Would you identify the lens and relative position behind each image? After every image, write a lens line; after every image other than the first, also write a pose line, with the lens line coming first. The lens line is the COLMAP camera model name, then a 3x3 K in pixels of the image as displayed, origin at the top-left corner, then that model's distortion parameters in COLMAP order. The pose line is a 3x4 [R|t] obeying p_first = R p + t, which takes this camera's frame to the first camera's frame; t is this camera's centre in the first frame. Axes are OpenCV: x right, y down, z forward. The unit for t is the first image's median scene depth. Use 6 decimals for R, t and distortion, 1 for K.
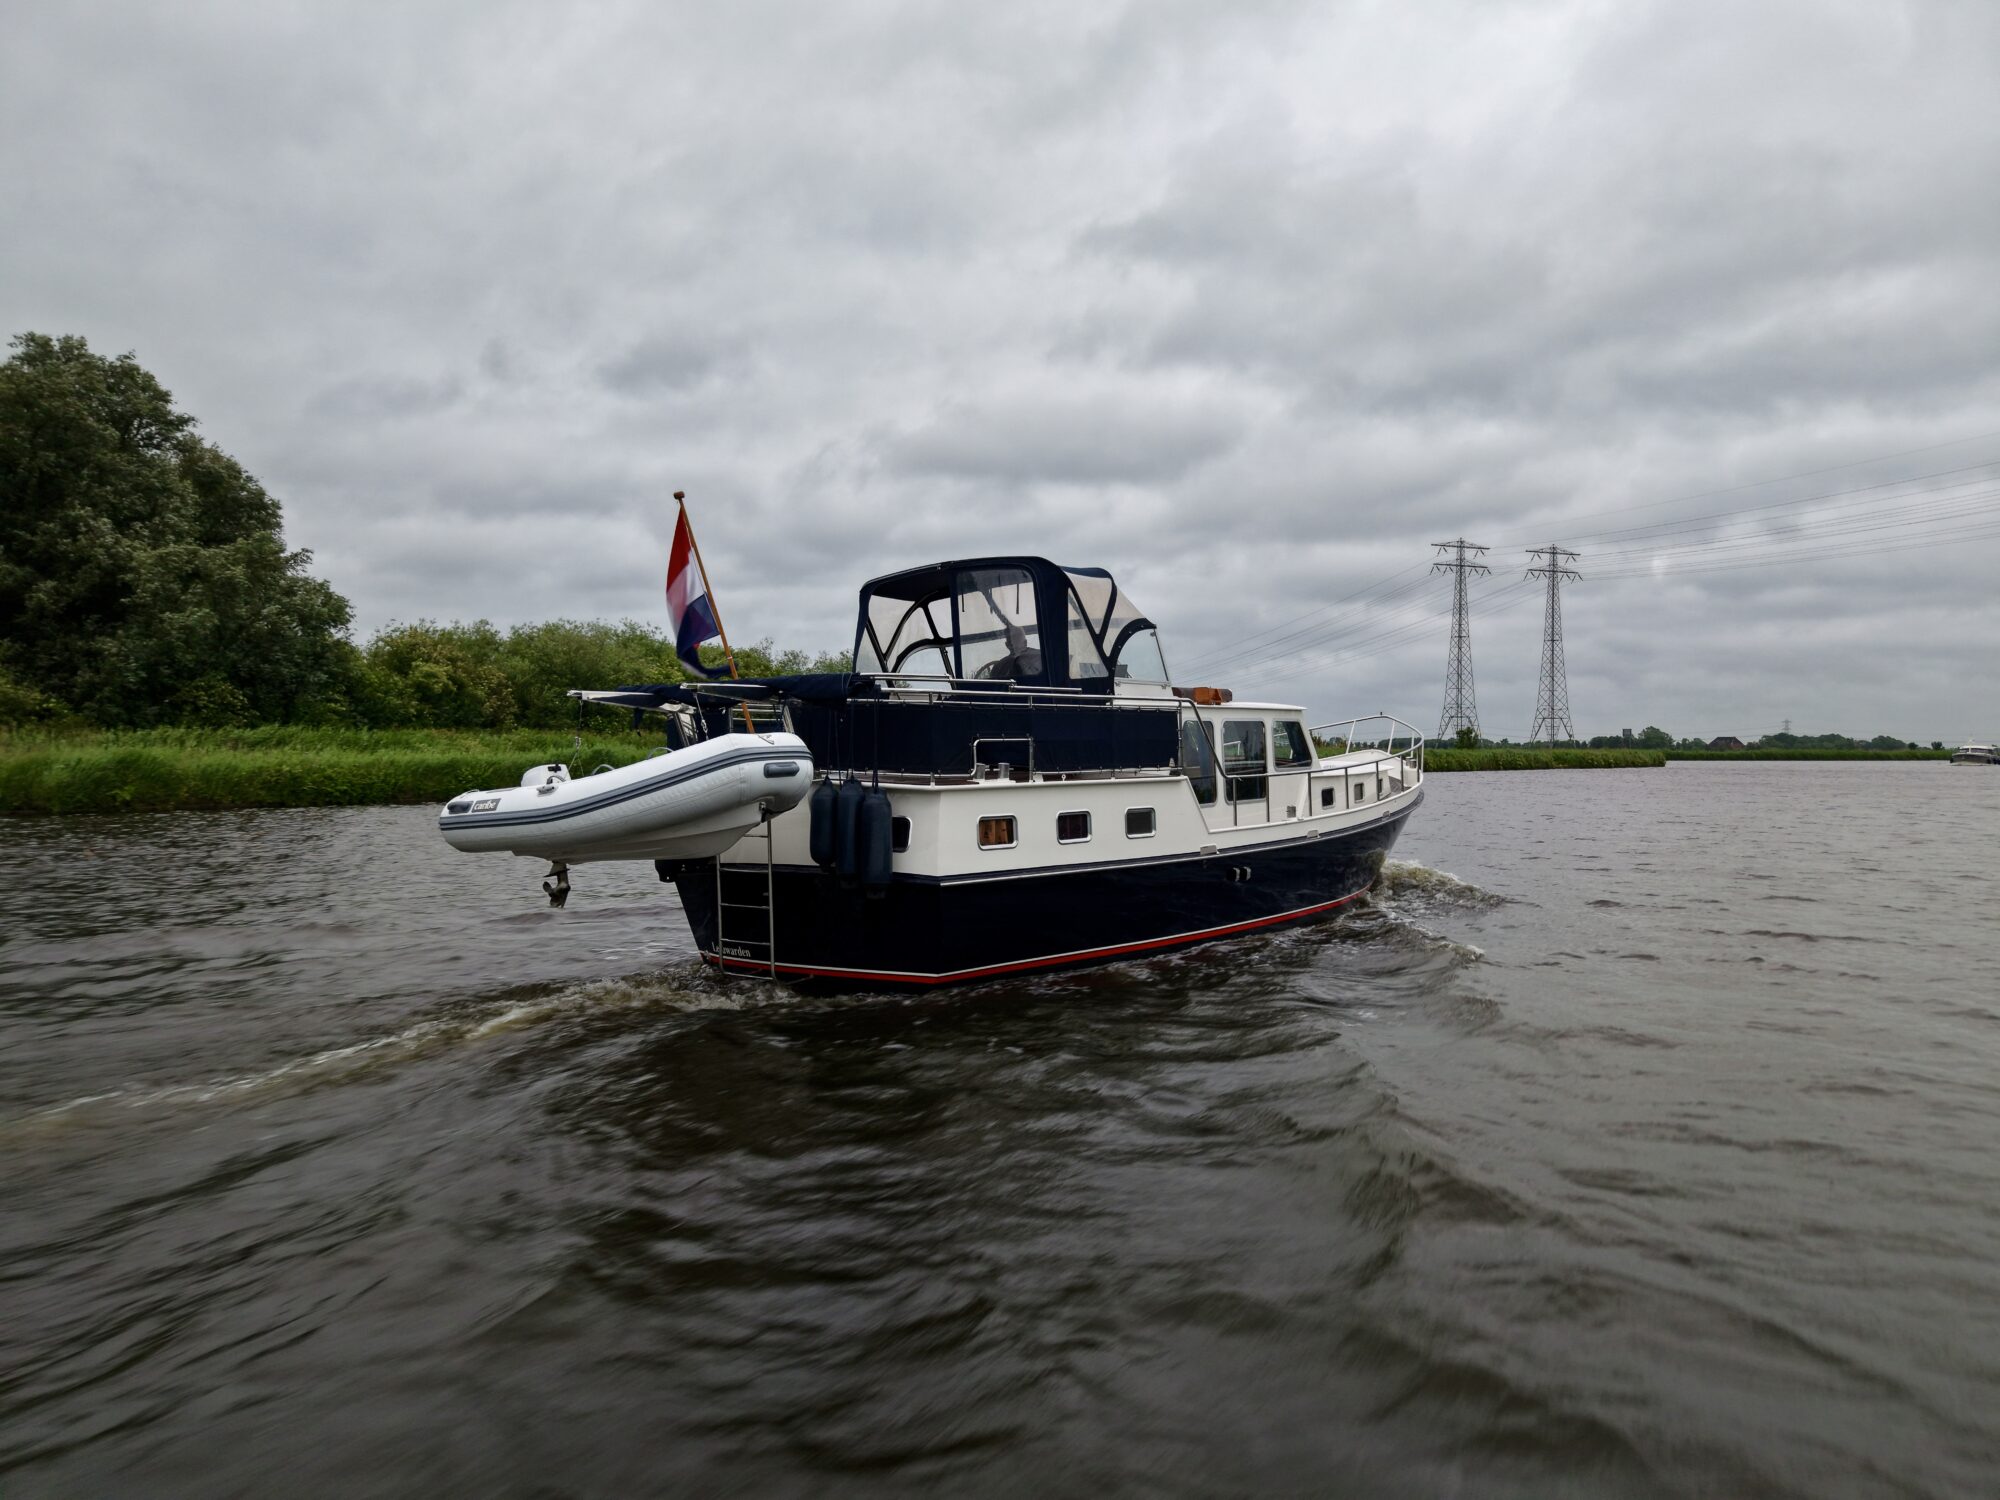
lens RADIAL K [[1380.0, 0, 1003.7], [0, 1380.0, 724.9], [0, 0, 1]] dist [0.037067, -0.000364]
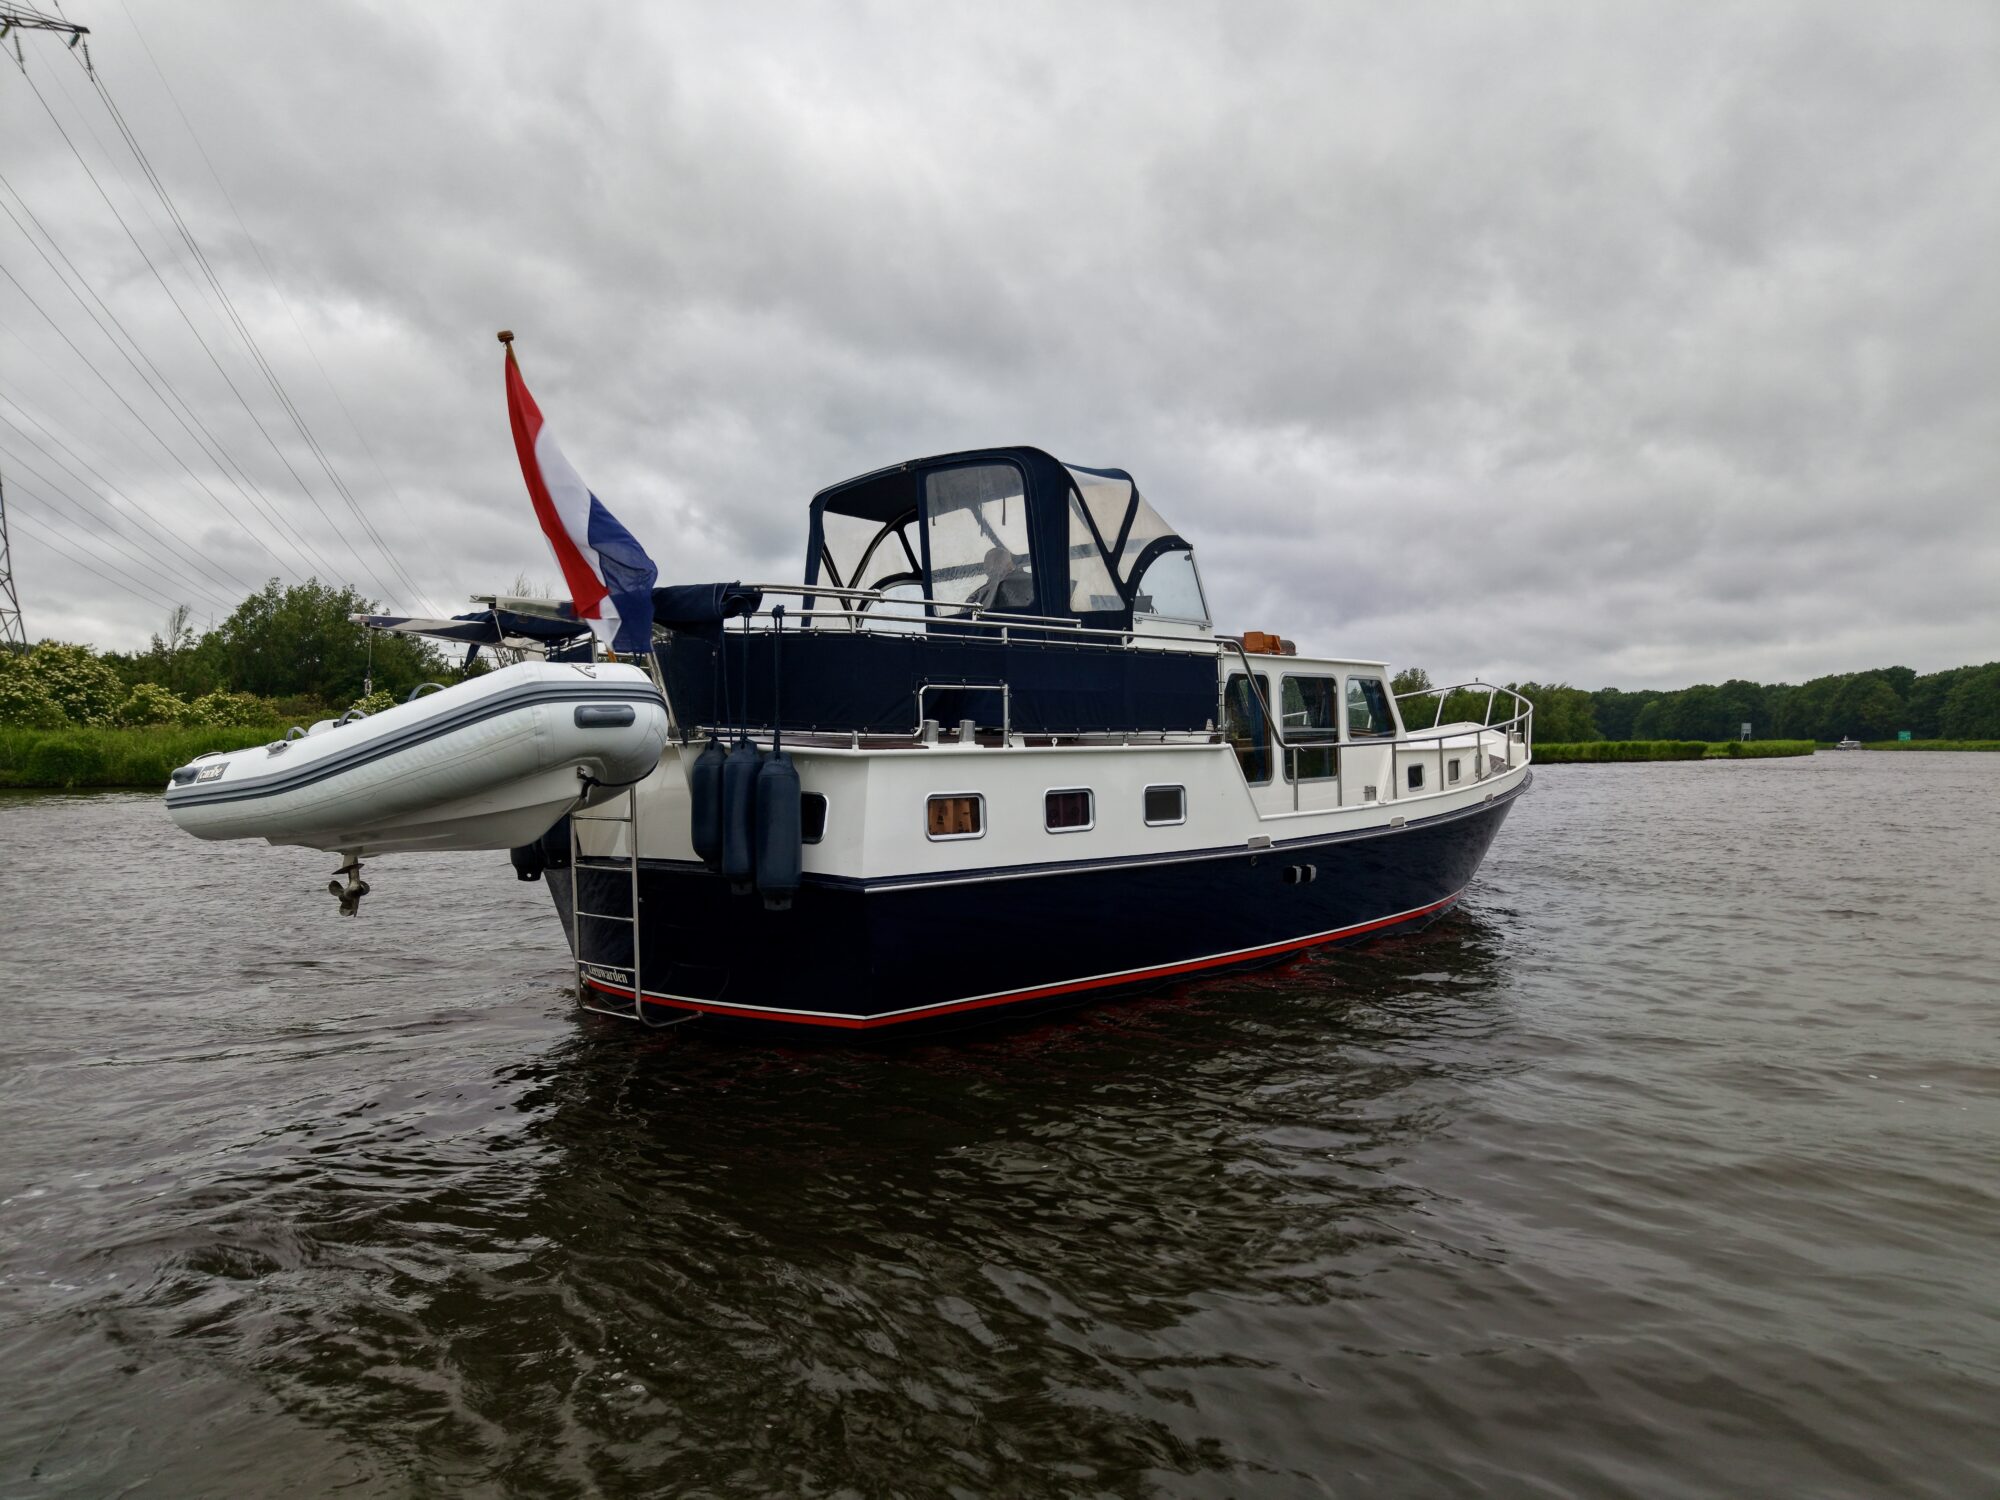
lens RADIAL K [[1434.9, 0, 1000.0], [0, 1434.9, 750.0], [0, 0, 1]] dist [-0.000285, -0.000474]
pose [[0.998976, 0.003184, -0.045138, 0.042797], [-0.001916, 0.999603, 0.028109, 0.018665], [0.045210, -0.027994, 0.998585, 0.216339]]
